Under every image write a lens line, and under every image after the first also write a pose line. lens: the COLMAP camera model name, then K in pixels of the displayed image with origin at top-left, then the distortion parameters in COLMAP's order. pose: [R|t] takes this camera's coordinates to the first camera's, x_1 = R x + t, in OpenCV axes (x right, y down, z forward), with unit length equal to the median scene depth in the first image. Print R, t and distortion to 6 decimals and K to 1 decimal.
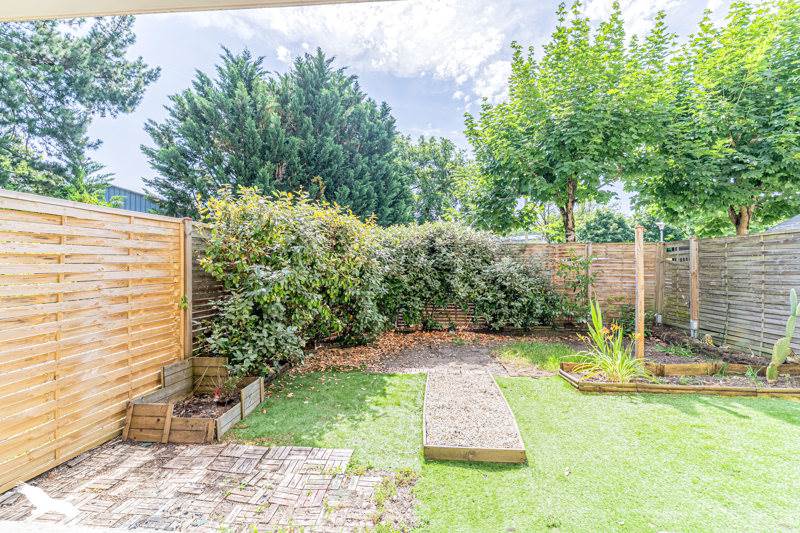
lens RADIAL K [[394.3, 0, 398.3], [0, 394.3, 262.4], [0, 0, 1]] dist [0.001074, 0.000142]
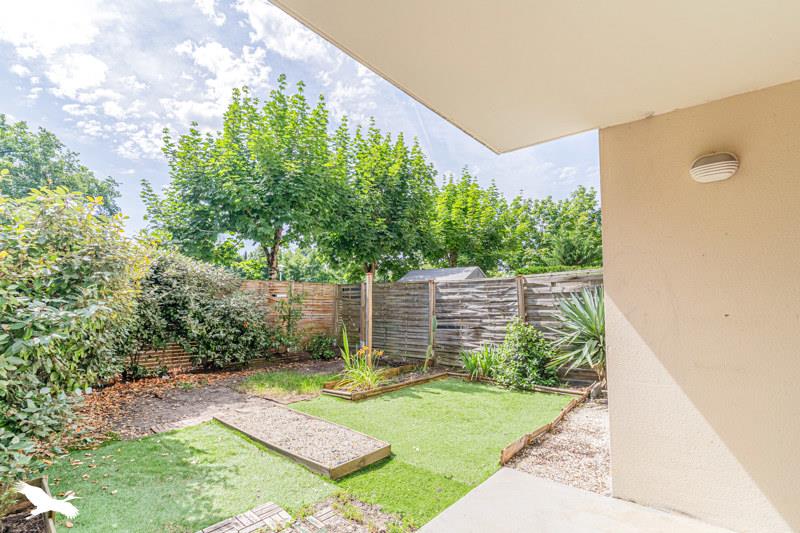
lens RADIAL K [[389.2, 0, 399.5], [0, 389.2, 271.4], [0, 0, 1]] dist [-0.001352, -0.000309]
pose [[0.570596, 0.070138, 0.818230, -0.310616], [-0.015919, 0.997104, -0.074370, 0.001045], [-0.821077, 0.029410, 0.570060, 0.094185]]
